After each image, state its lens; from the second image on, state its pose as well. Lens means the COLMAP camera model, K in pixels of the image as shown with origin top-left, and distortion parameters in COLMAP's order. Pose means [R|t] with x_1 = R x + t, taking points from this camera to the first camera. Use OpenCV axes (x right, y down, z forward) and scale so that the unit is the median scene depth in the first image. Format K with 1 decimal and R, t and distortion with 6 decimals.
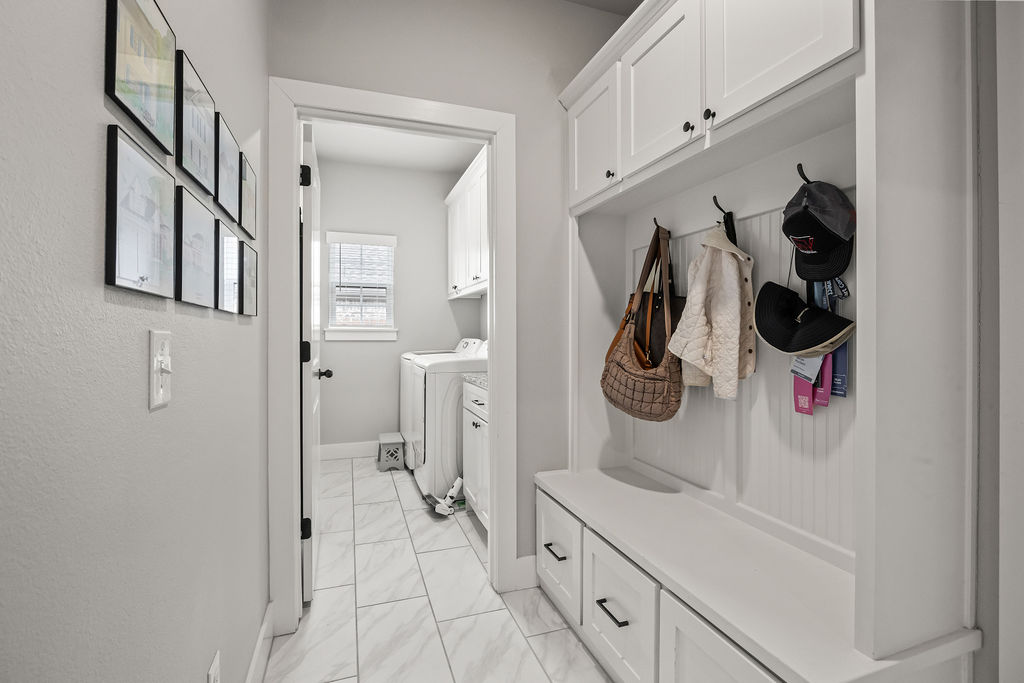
lens RADIAL K [[468.1, 0, 513.4], [0, 468.1, 337.5], [0, 0, 1]] dist [-0.002084, -0.000034]
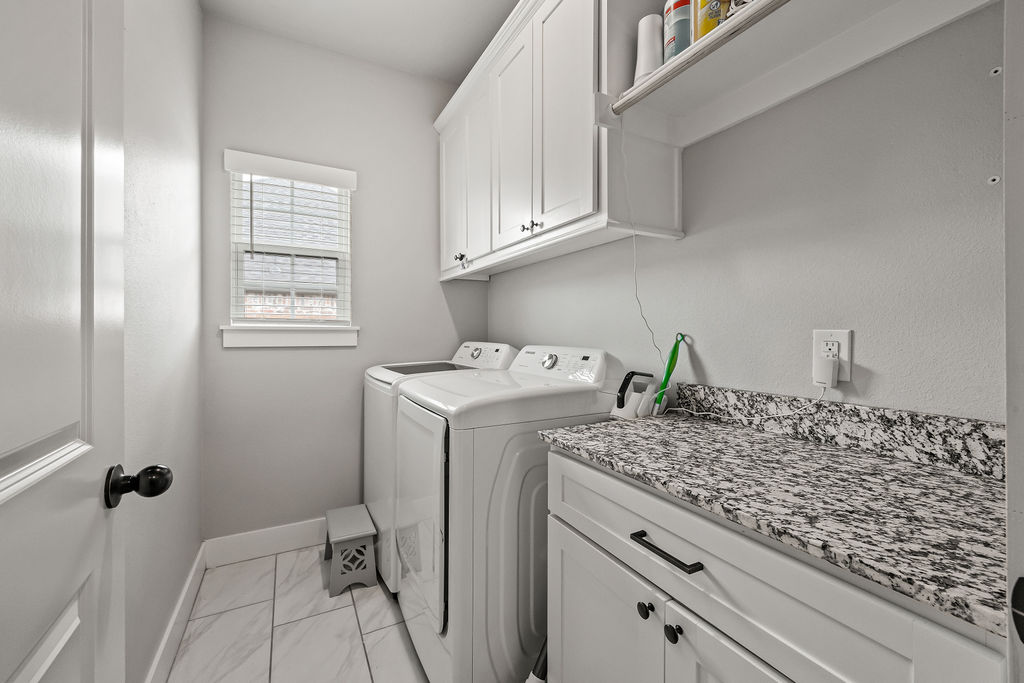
lens RADIAL K [[409.9, 0, 510.6], [0, 409.9, 335.7], [0, 0, 1]] dist [-0.003054, 0.000654]
pose [[0.987030, -0.003172, 0.160506, -0.148506], [0.003358, 0.999994, -0.000889, -0.006176], [-0.160502, 0.001416, 0.987034, 0.483085]]
